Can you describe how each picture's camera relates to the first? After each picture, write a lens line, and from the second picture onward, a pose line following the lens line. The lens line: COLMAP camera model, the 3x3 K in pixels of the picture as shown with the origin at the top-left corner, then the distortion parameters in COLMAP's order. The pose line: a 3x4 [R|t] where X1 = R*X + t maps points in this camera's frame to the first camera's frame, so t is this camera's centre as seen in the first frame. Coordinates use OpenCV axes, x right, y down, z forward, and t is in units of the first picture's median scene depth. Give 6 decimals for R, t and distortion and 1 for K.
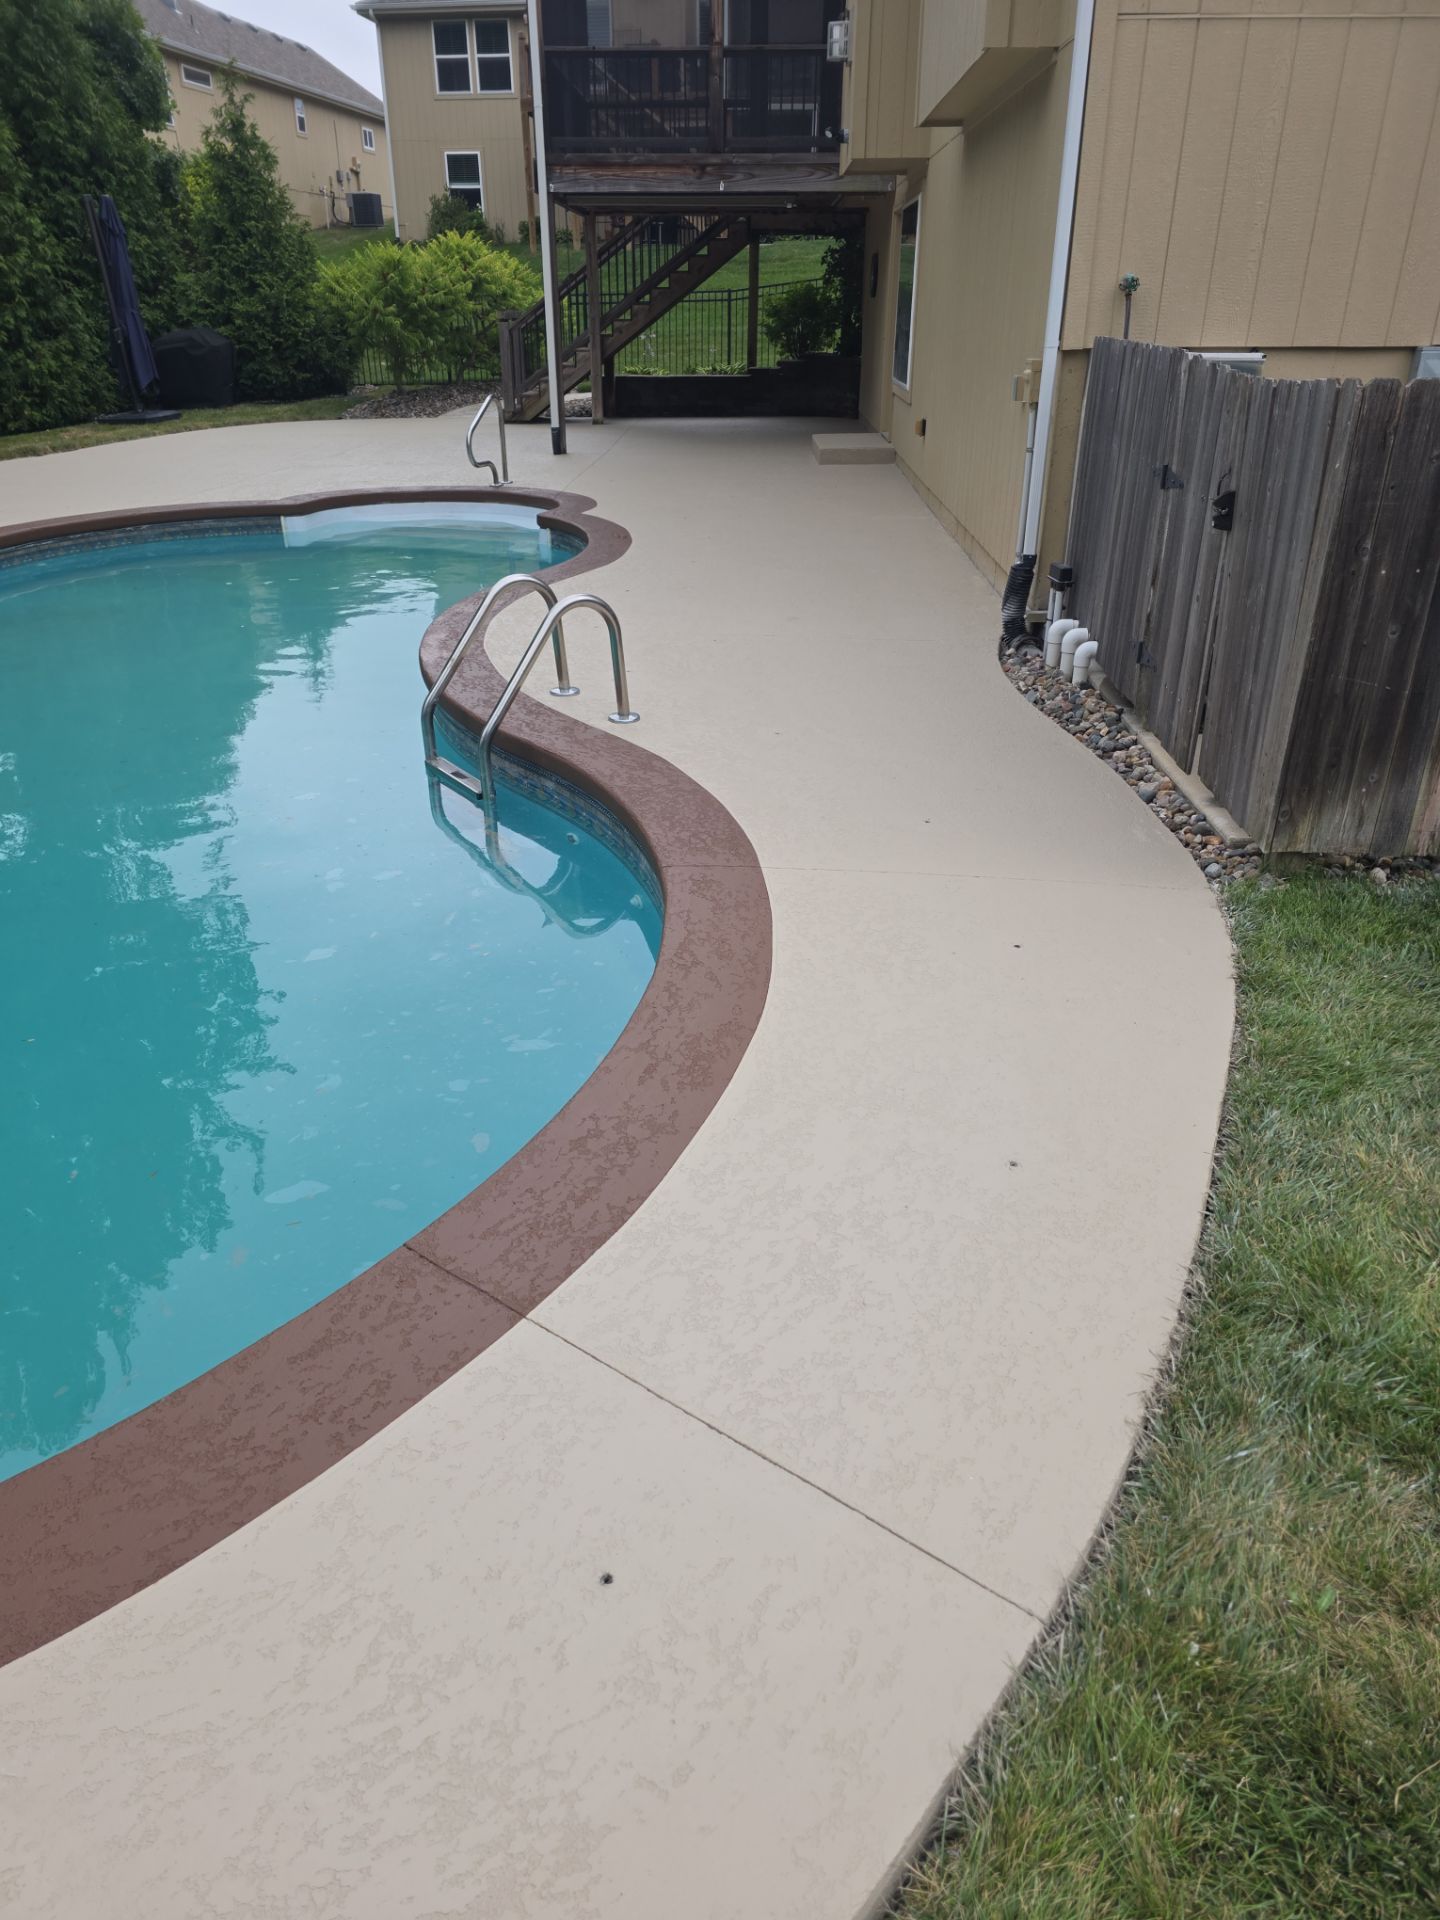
lens RADIAL K [[1289.4, 0, 723.8], [0, 1289.4, 971.5], [0, 0, 1]] dist [0.030496, -0.021103]
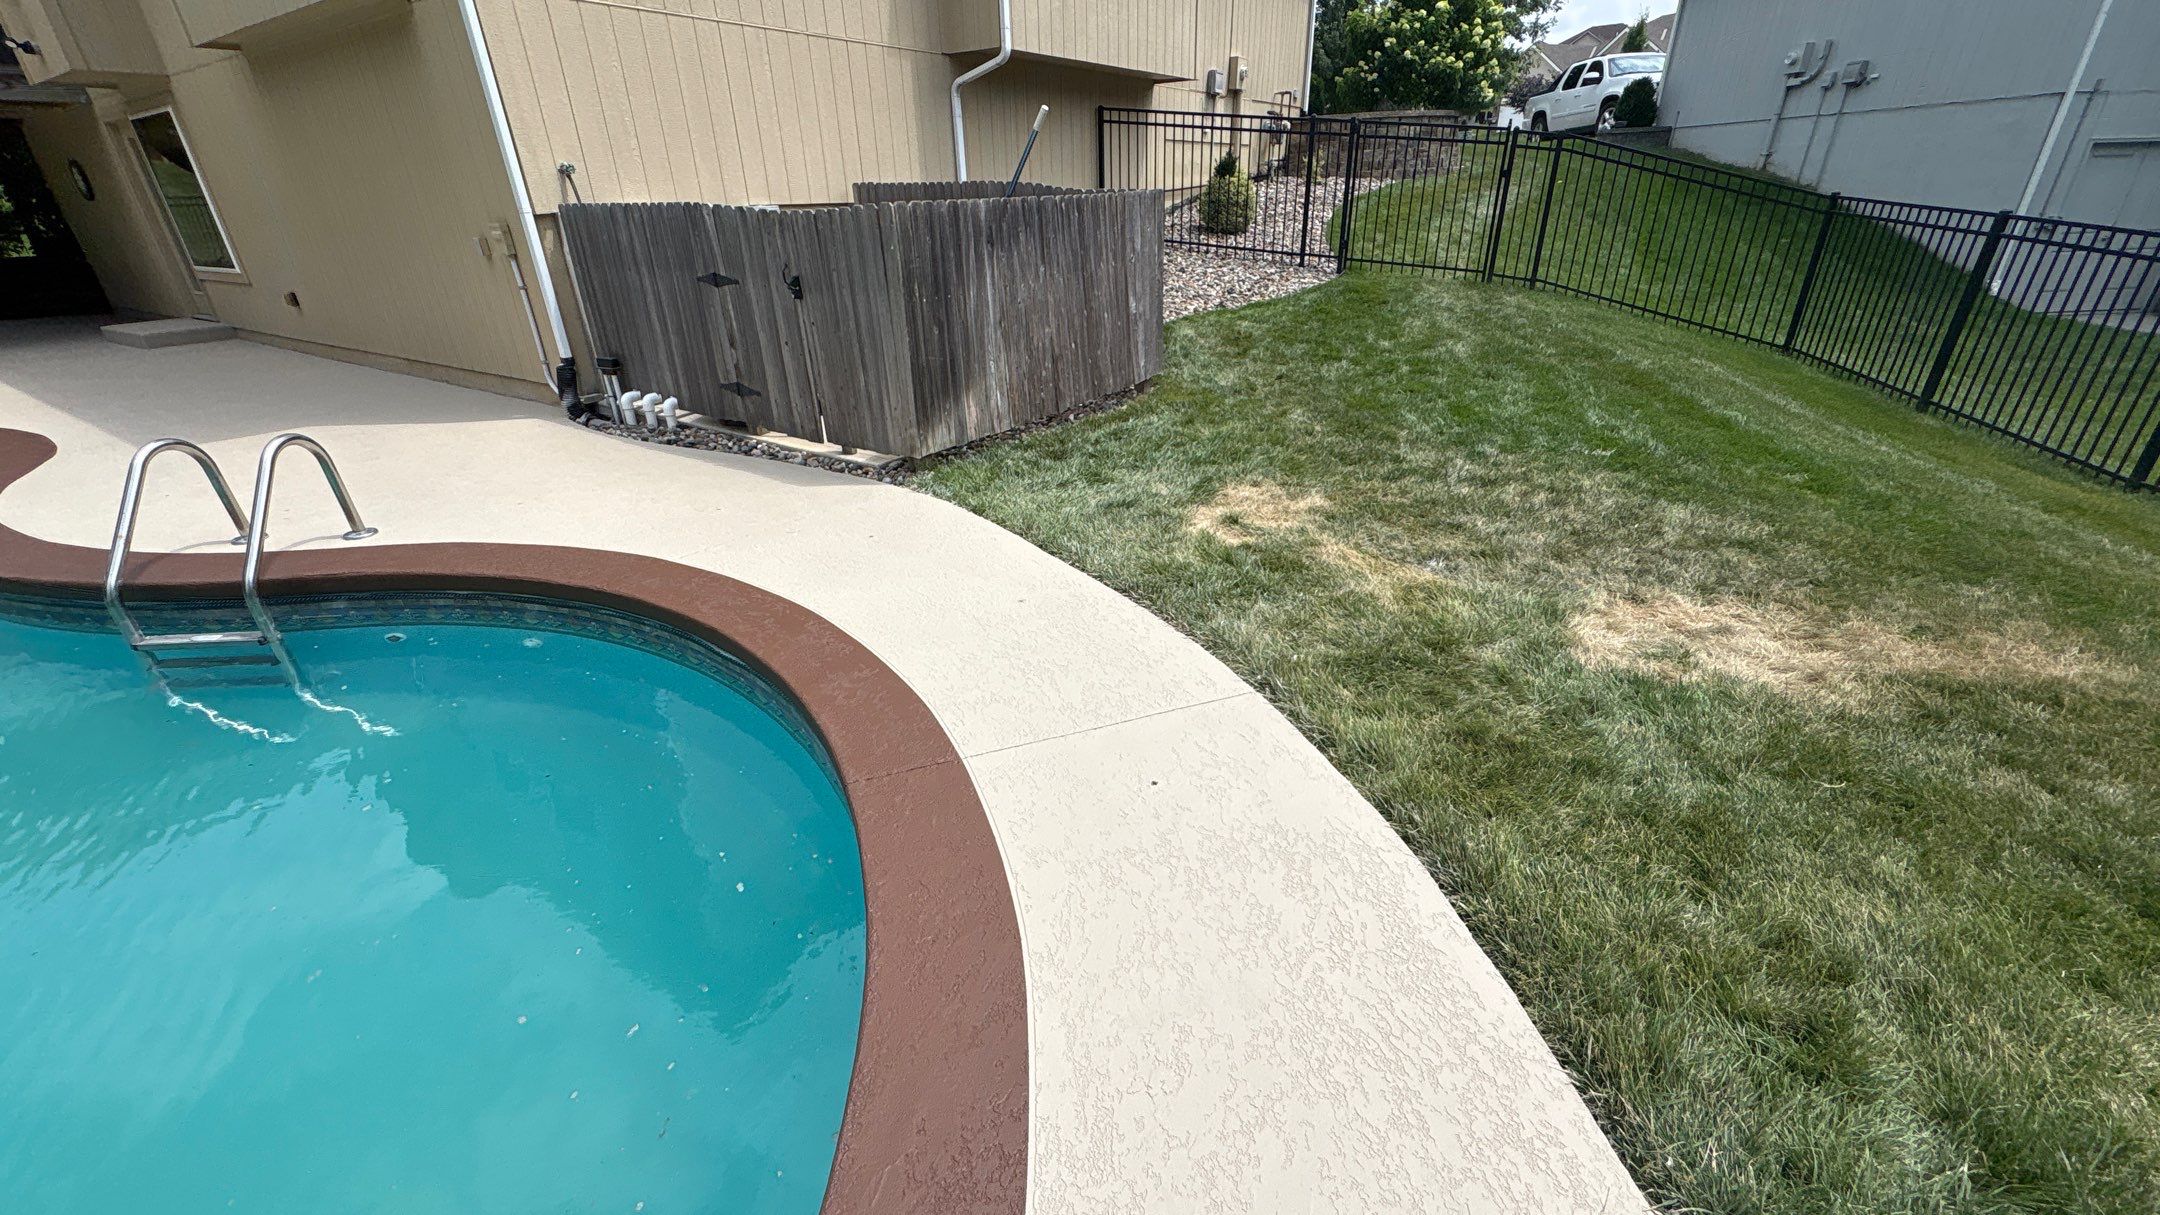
lens RADIAL K [[859.2, 0, 1075.6], [0, 859.2, 605.7], [0, 0, 1]] dist [0.001185, -0.000318]
pose [[0.532321, -0.379999, 0.756462, -0.102494], [0.410296, 0.897432, 0.162089, -0.001966], [-0.740467, 0.224090, 0.633634, 0.022177]]
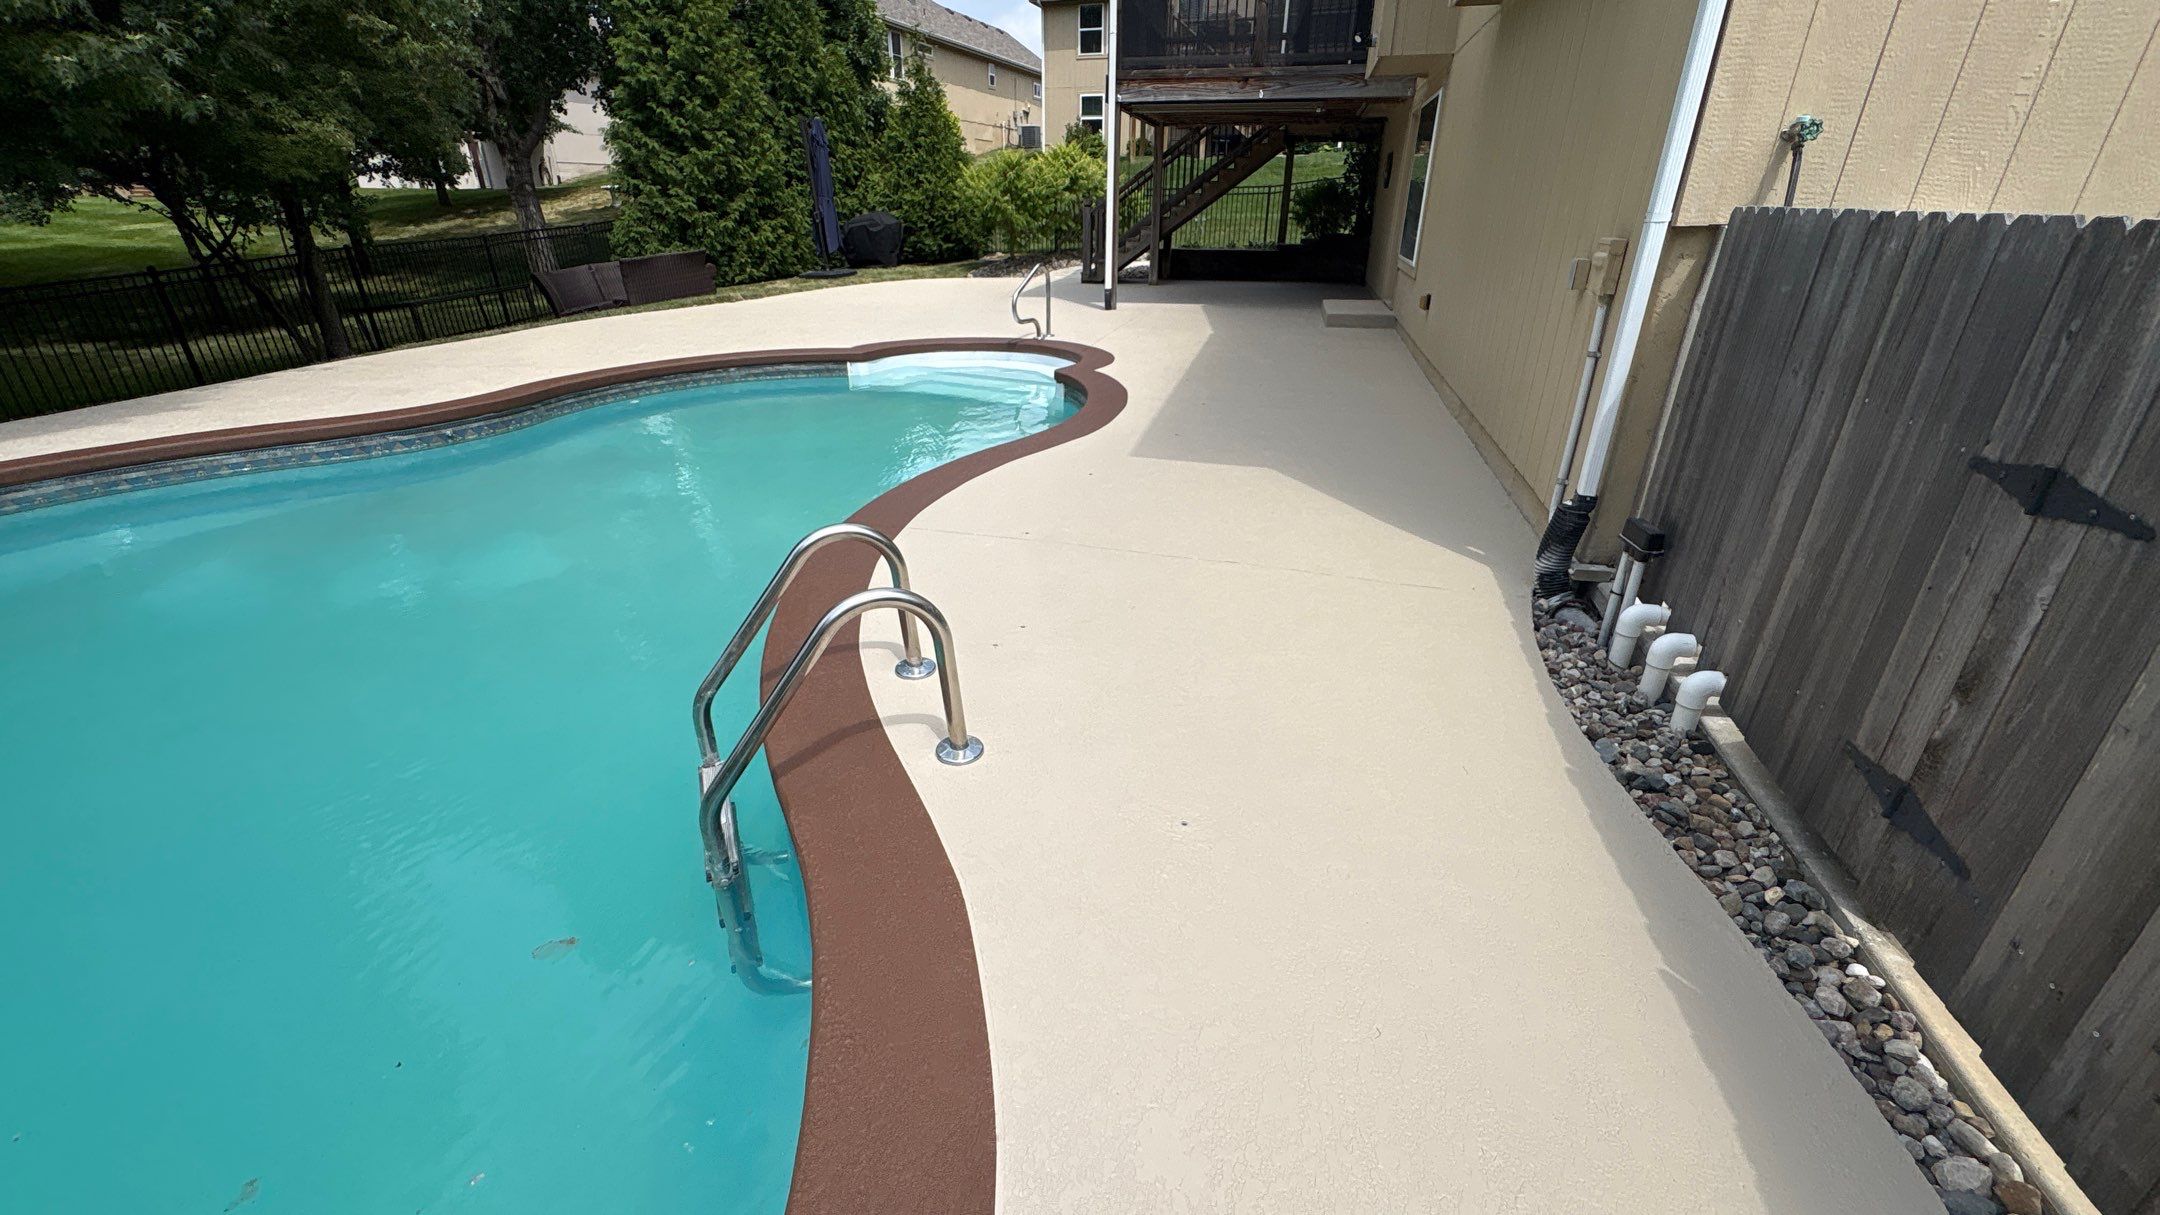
lens RADIAL K [[859.2, 0, 1080.9], [0, 859.2, 602.0], [0, 0, 1]] dist [0.001185, -0.000318]
pose [[0.979017, 0.090240, -0.182708, 0.017515], [-0.097339, 0.994791, -0.030252, -0.080205], [0.179026, 0.047401, 0.982702, 0.171509]]
